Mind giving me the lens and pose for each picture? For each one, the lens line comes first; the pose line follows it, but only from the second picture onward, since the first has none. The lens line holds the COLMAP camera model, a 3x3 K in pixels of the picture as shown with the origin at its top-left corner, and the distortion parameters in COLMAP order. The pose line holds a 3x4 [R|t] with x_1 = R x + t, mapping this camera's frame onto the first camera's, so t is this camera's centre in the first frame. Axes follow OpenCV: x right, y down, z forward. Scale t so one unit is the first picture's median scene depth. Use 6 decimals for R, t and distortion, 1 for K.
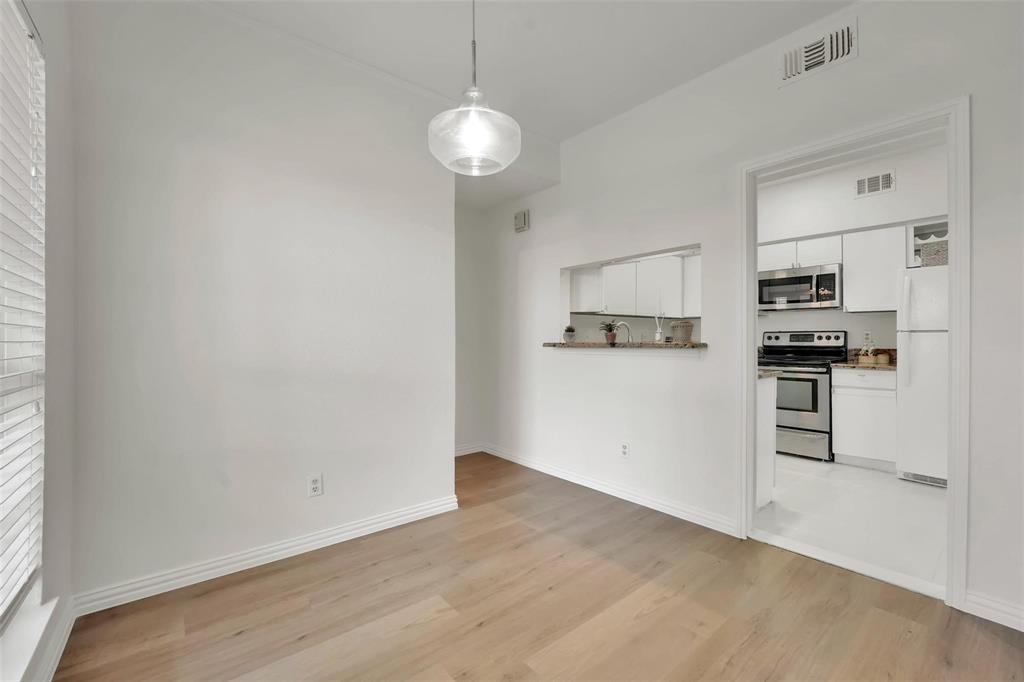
lens RADIAL K [[420.4, 0, 513.1], [0, 420.4, 339.6], [0, 0, 1]] dist [-0.001362, -0.000275]
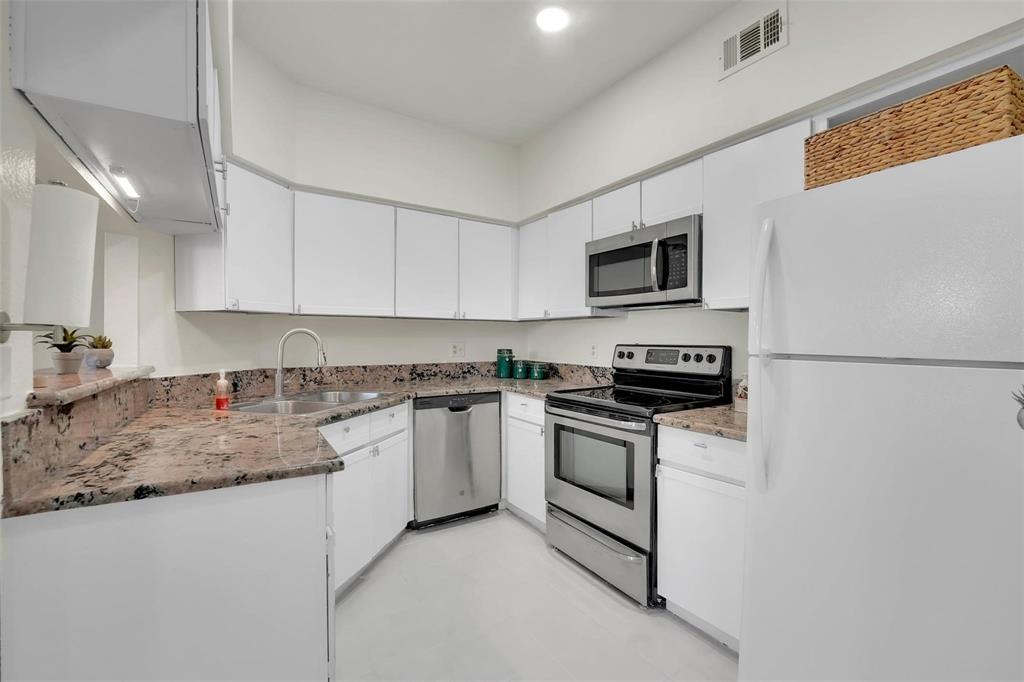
lens RADIAL K [[420.4, 0, 511.1], [0, 420.4, 341.3], [0, 0, 1]] dist [-0.001362, -0.000275]
pose [[0.990466, 0.005137, -0.137659, 0.597279], [-0.004355, 0.999973, 0.005983, -0.028479], [0.137685, -0.005326, 0.990462, 0.443898]]
